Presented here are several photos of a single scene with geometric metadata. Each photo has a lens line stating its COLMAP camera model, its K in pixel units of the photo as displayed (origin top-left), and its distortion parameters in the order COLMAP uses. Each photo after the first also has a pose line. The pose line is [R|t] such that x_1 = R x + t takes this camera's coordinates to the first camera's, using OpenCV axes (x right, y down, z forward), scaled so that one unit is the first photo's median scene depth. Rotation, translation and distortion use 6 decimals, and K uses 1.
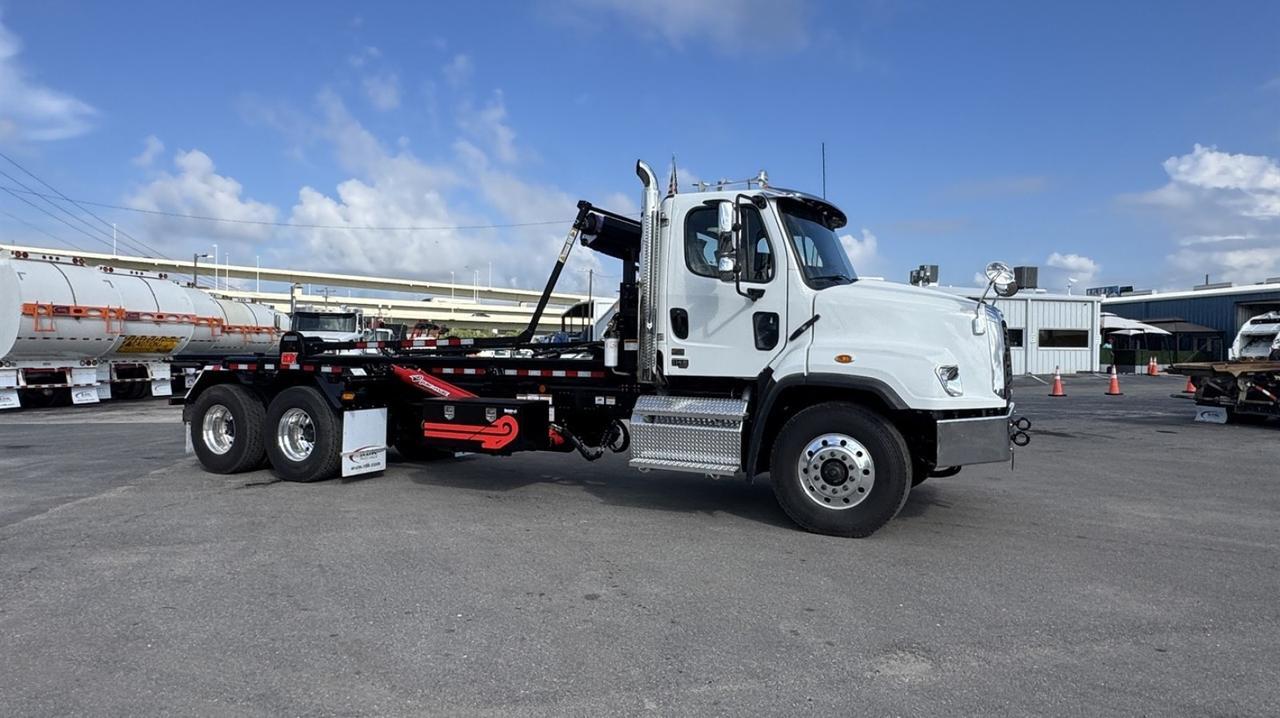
lens RADIAL K [[788.7, 0, 651.3], [0, 788.7, 372.0], [0, 0, 1]] dist [-0.012826, -0.001660]
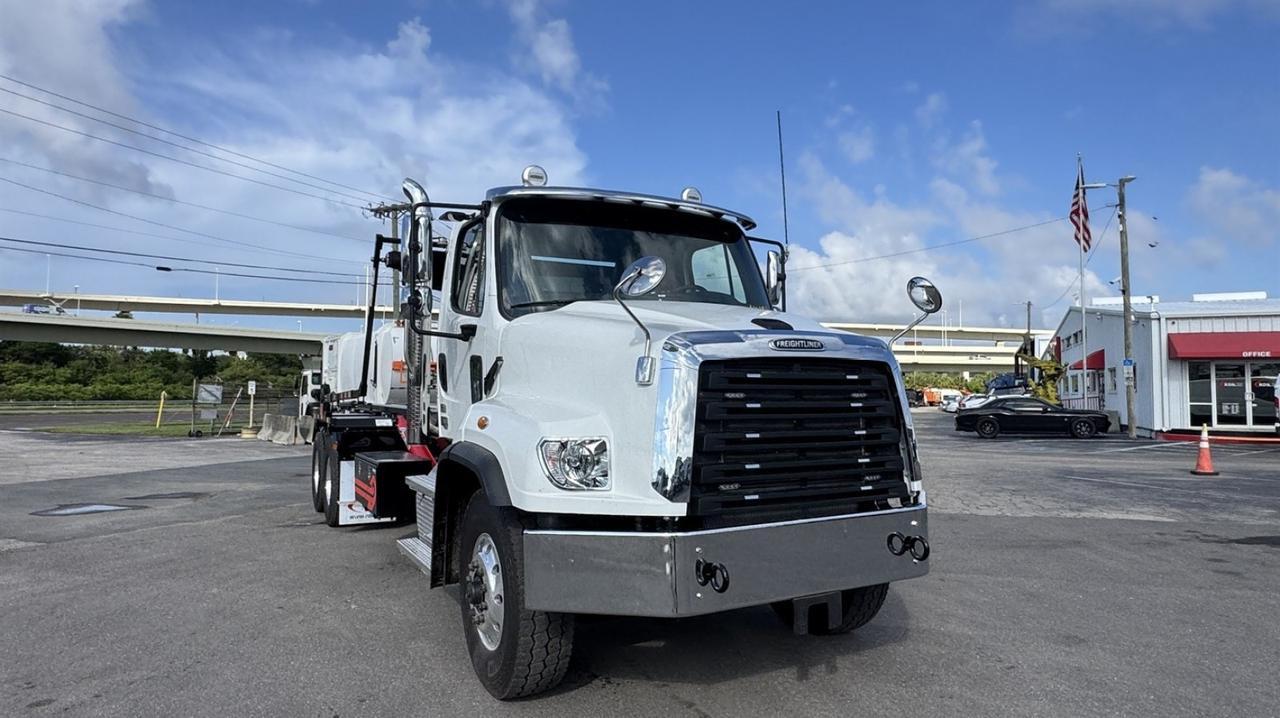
lens RADIAL K [[787.4, 0, 637.9], [0, 787.4, 350.1], [0, 0, 1]] dist [-0.012799, 0.009534]
pose [[0.812682, -0.034643, -0.581677, 0.128538], [-0.014162, 0.996762, -0.079150, -0.004608], [0.582536, 0.072562, 0.809560, 0.091116]]
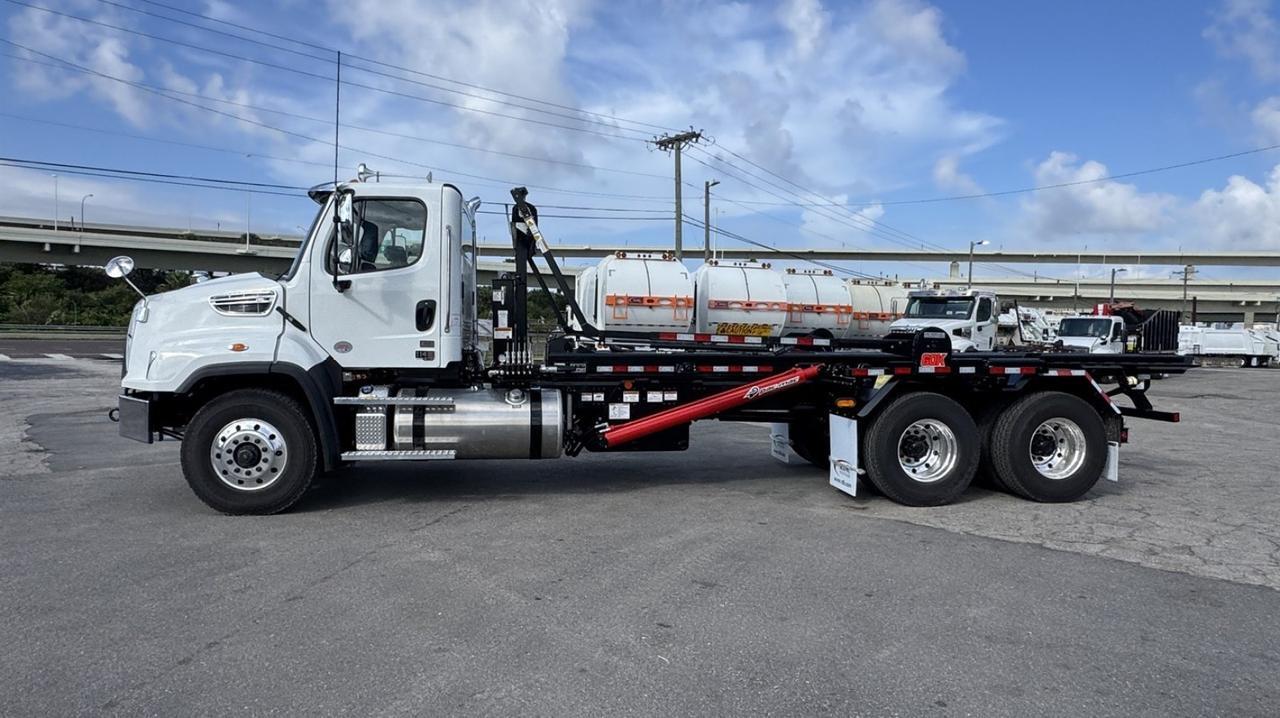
lens RADIAL K [[776.6, 0, 623.0], [0, 776.6, 368.0], [0, 0, 1]] dist [-0.006135, 0.003546]
pose [[0.461747, 0.050713, -0.885561, 0.126837], [-0.042750, 0.998476, 0.034888, -0.009297], [0.885981, 0.021748, 0.463211, 0.225698]]
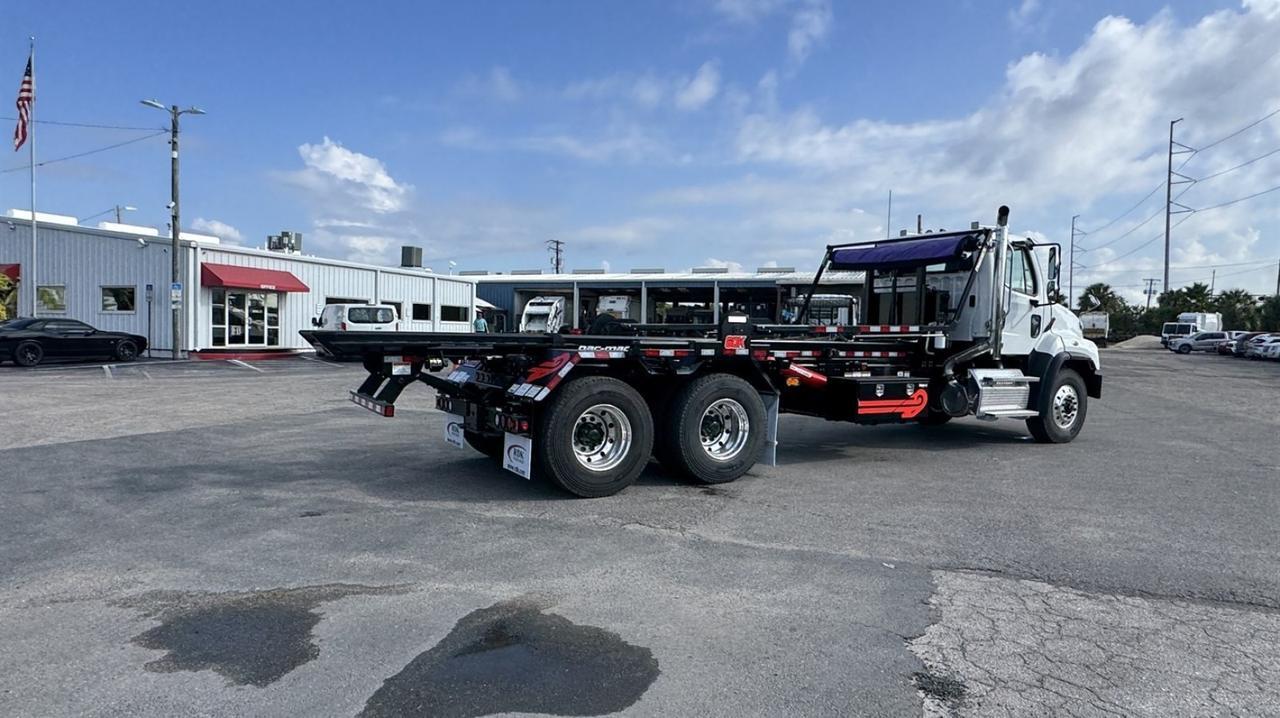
lens RADIAL K [[788.7, 0, 651.1], [0, 788.7, 357.1], [0, 0, 1]] dist [-0.012826, -0.001660]
pose [[0.523645, -0.021508, 0.851665, -0.306668], [0.003245, 0.999724, 0.023252, -0.005185], [-0.851931, -0.009412, 0.523570, 0.152346]]
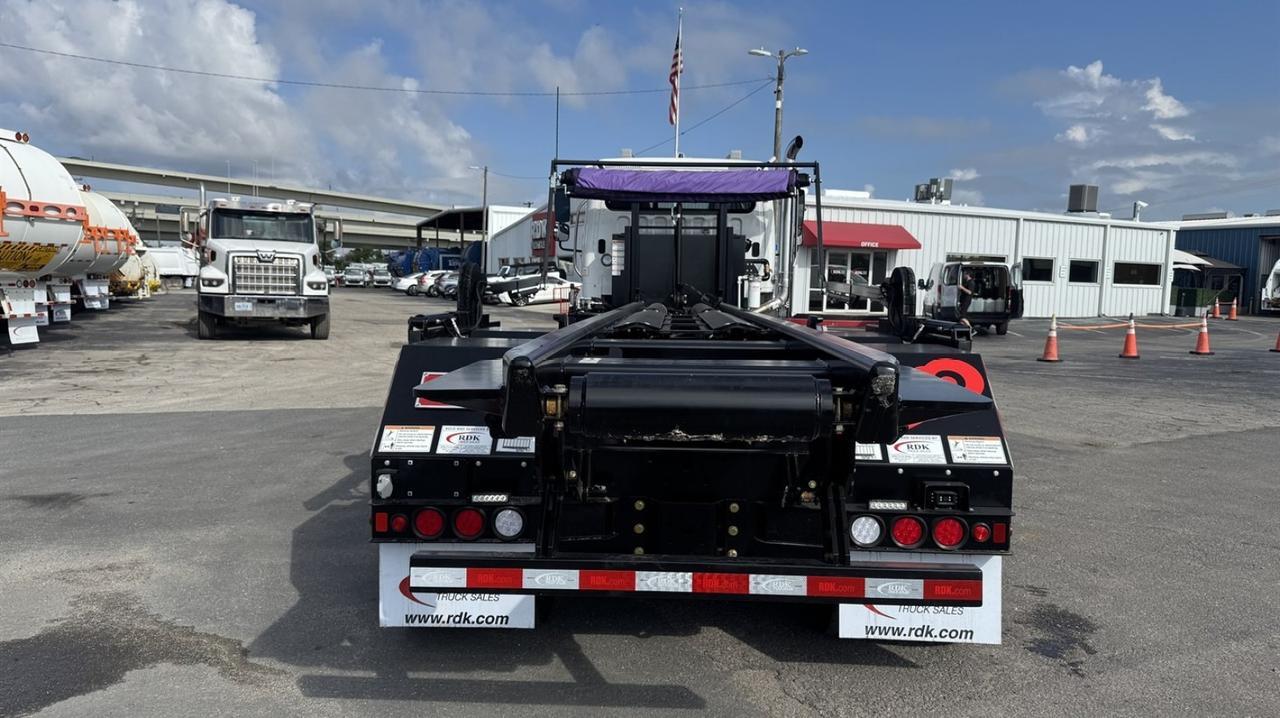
lens RADIAL K [[895.9, 0, 627.9], [0, 895.9, 378.5], [0, 0, 1]] dist [0.077990, -0.096720]
pose [[0.980596, -0.000025, 0.196039, -0.198912], [-0.017693, 0.995908, 0.088624, -0.007918], [-0.195239, -0.090373, 0.976583, 0.148261]]
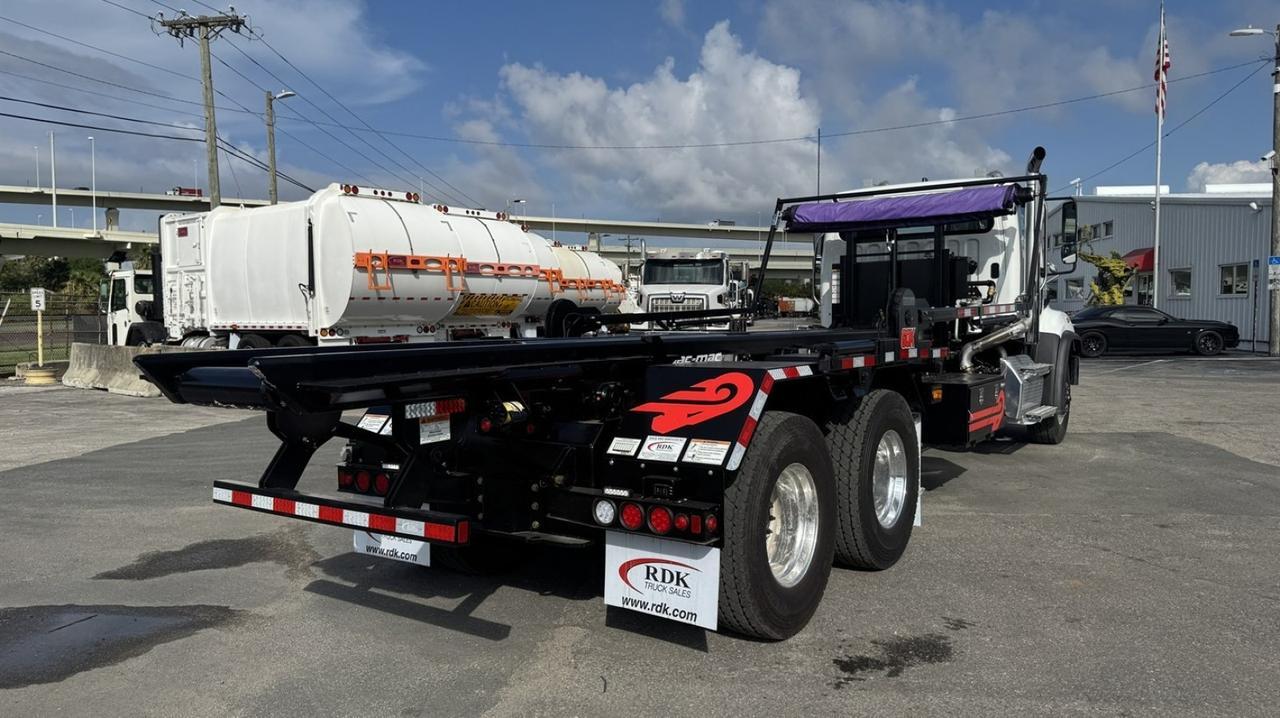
lens RADIAL K [[895.9, 0, 624.4], [0, 895.9, 363.7], [0, 0, 1]] dist [0.077990, -0.096720]
pose [[0.928586, 0.015438, -0.370795, -0.109838], [-0.000594, 0.999195, 0.040115, -0.007279], [0.371116, -0.037030, 0.927848, 0.130867]]
